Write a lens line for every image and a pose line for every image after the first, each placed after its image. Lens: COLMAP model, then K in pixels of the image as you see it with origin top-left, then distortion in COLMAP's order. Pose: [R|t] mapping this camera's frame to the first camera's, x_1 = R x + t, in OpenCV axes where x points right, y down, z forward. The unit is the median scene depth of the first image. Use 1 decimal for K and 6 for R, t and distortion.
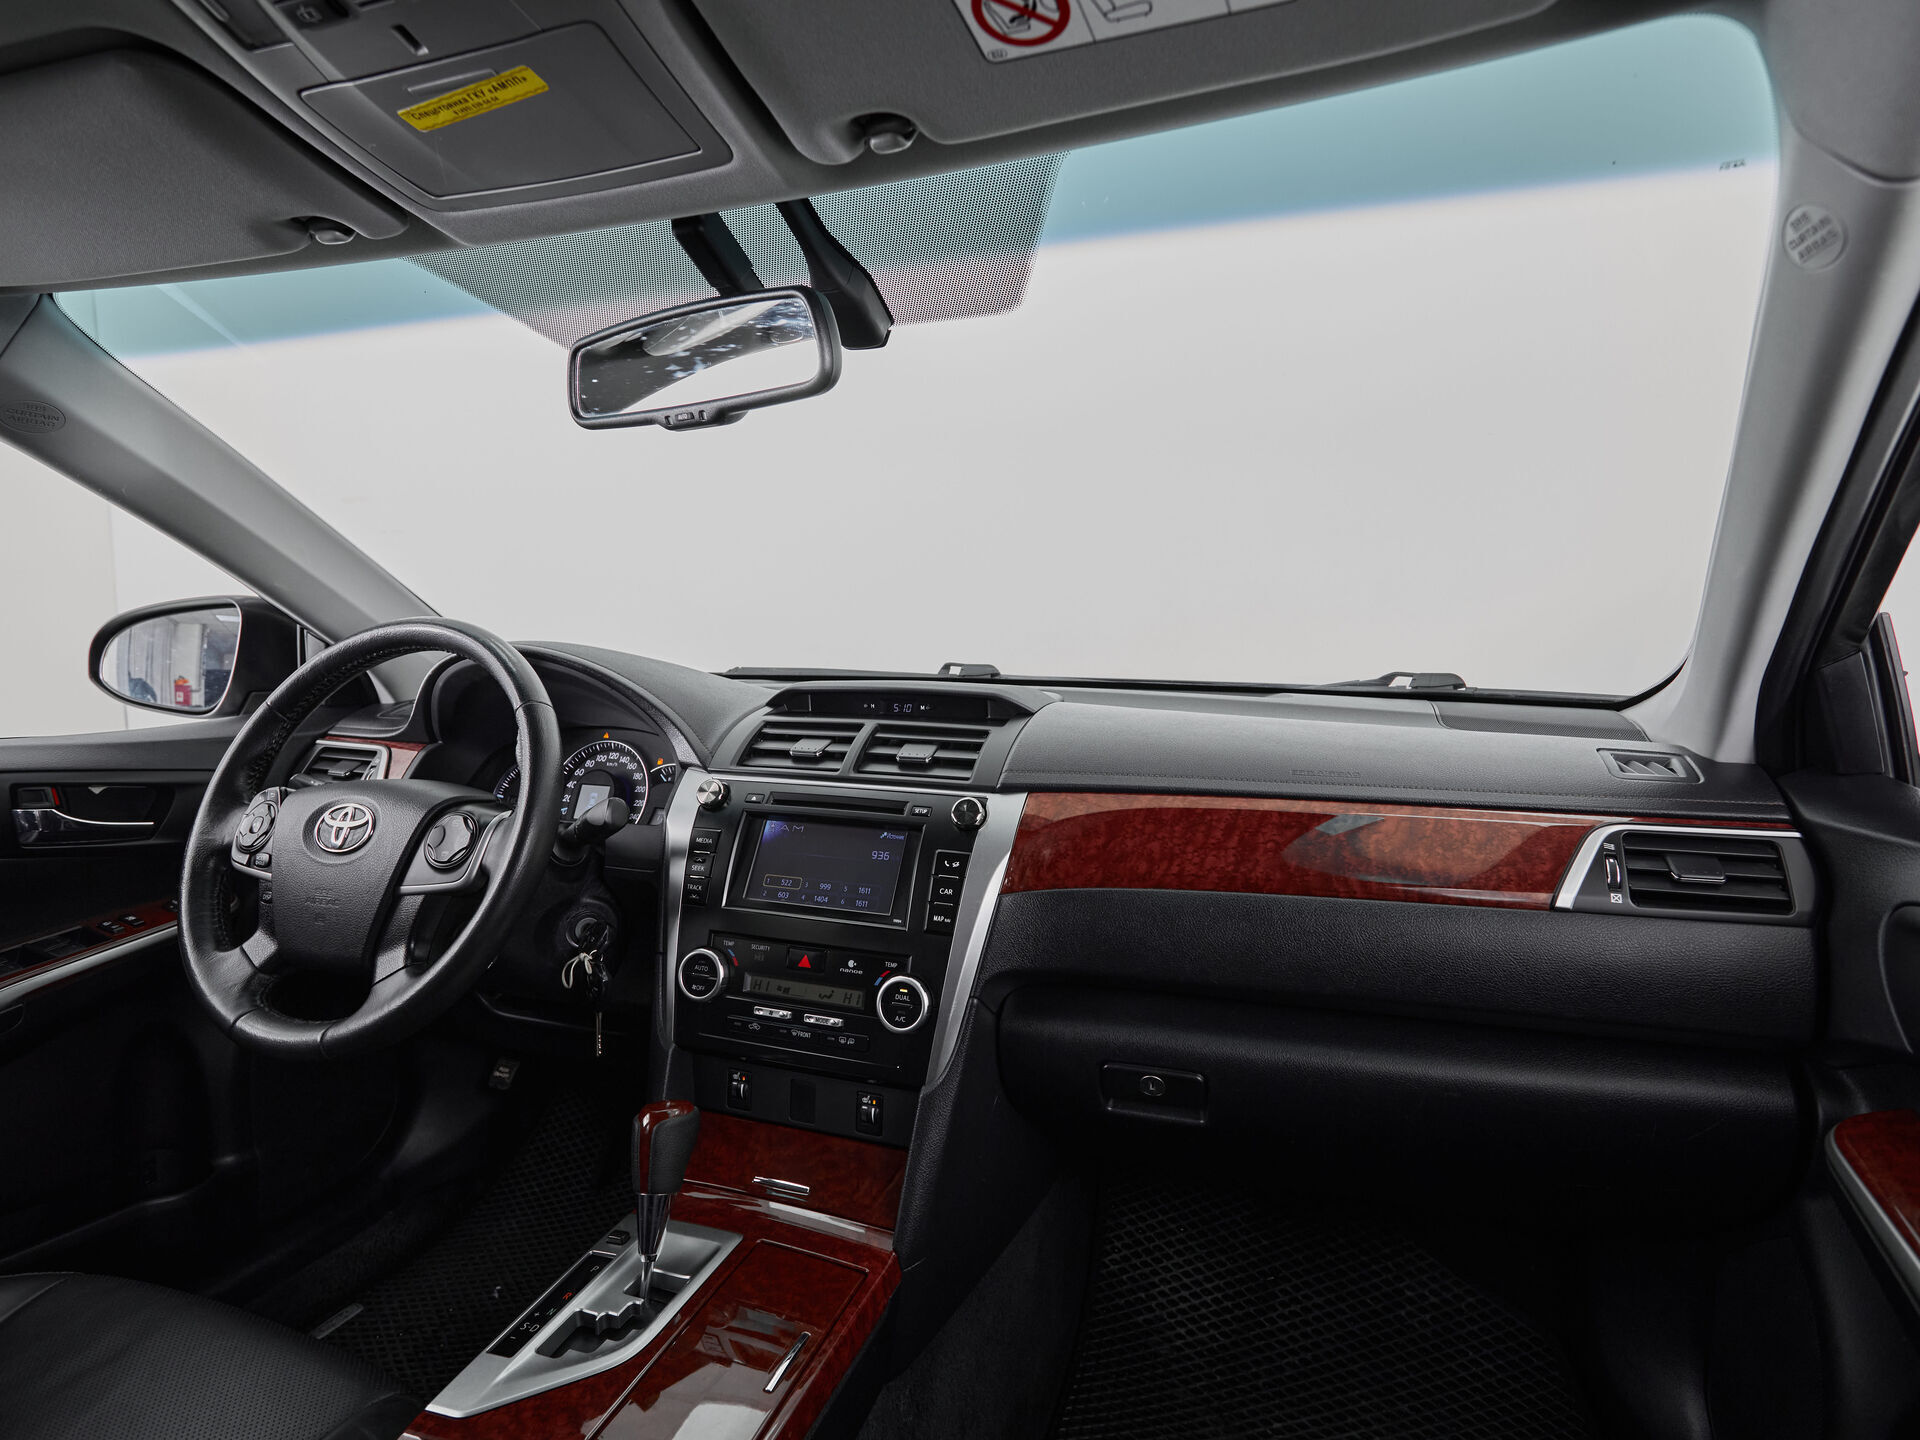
lens RADIAL K [[1003.7, 0, 960.0], [0, 1003.7, 720.0], [0, 0, 1]] dist [-0.003776, 0.000246]
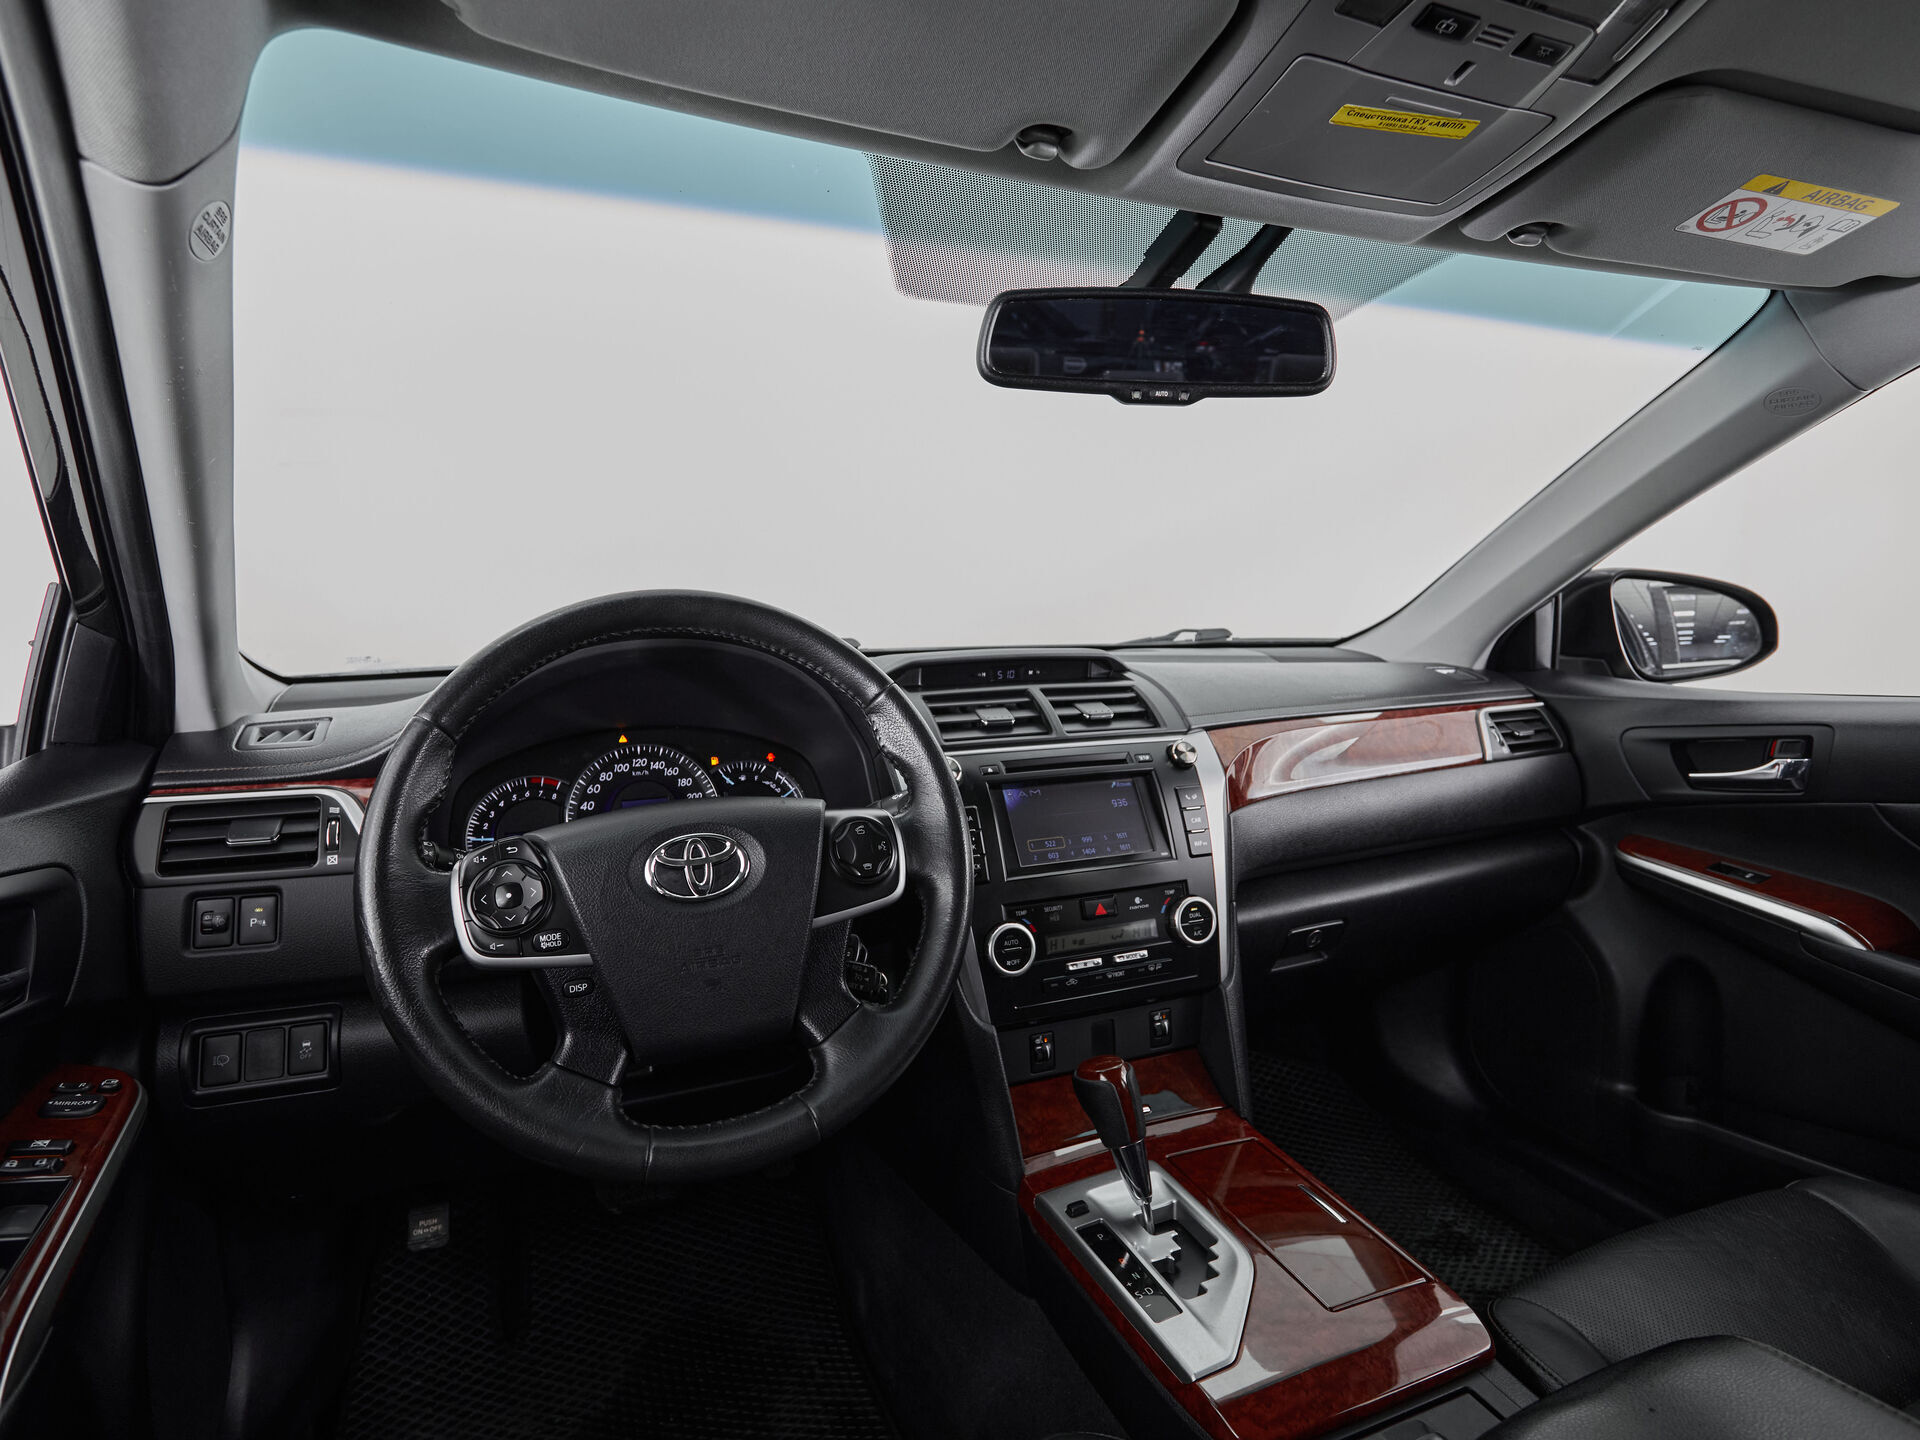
lens RADIAL K [[1036.9, 0, 960.0], [0, 1036.9, 720.0], [0, 0, 1]] dist [-0.005650, -0.001387]
pose [[0.732224, -0.091179, 0.674933, -0.951489], [0.081002, 0.995623, 0.046624, -0.022212], [-0.676230, 0.020531, 0.736405, 0.274502]]
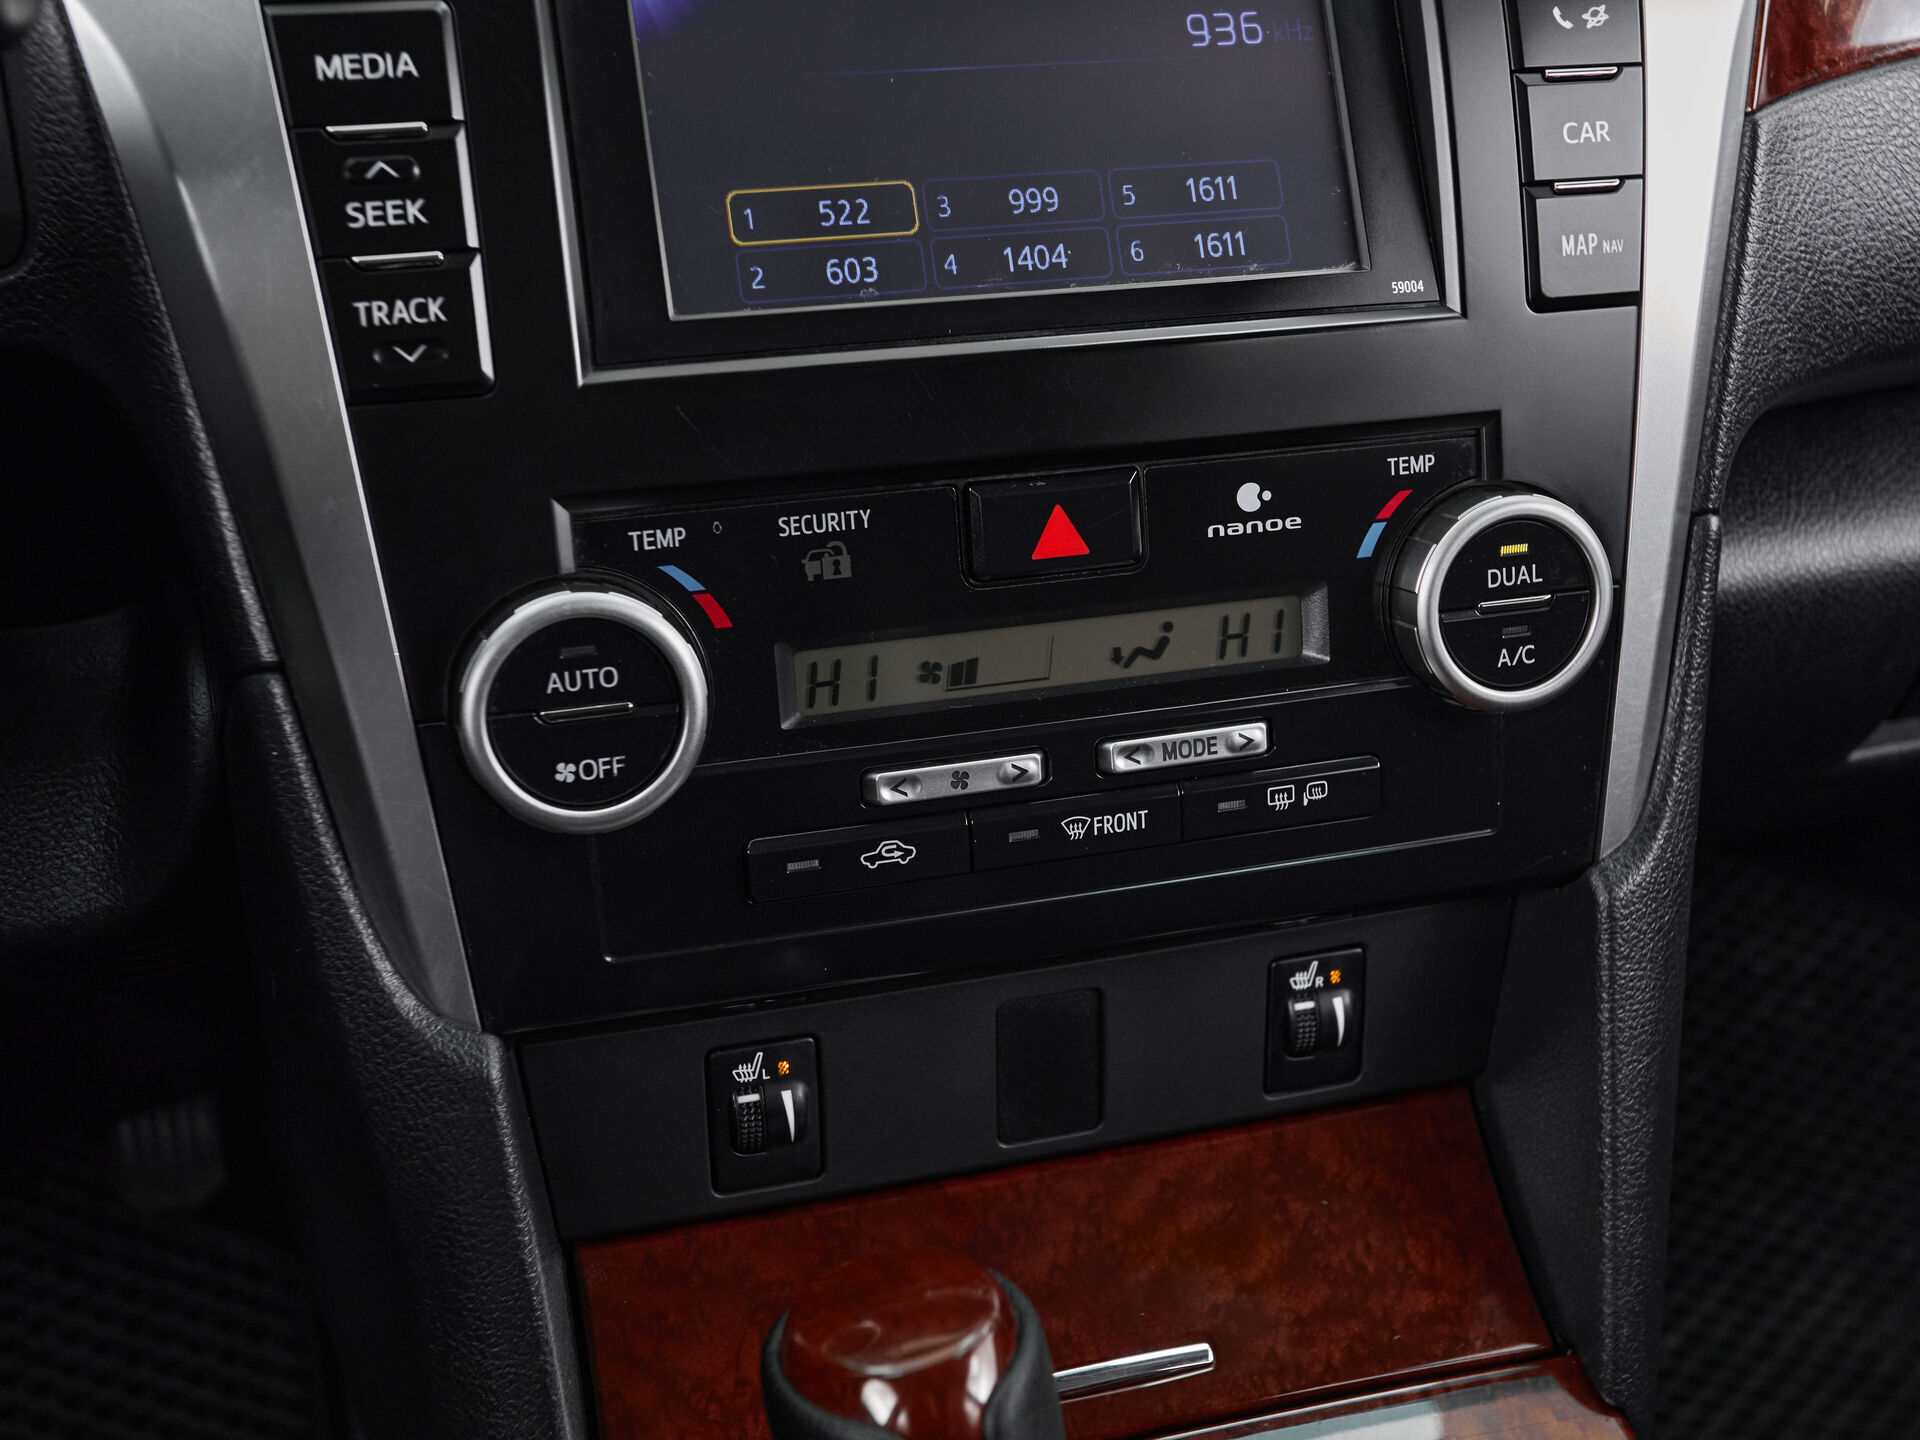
lens RADIAL K [[2374.4, 0, 998.6], [0, 2374.4, 720.7], [0, 0, 1]] dist [0.006702, 0.071384]
pose [[0.794151, -0.265871, 0.546476, -0.455892], [0.044665, 0.922327, 0.383821, 0.068107], [-0.606076, -0.280404, 0.744342, 0.569212]]
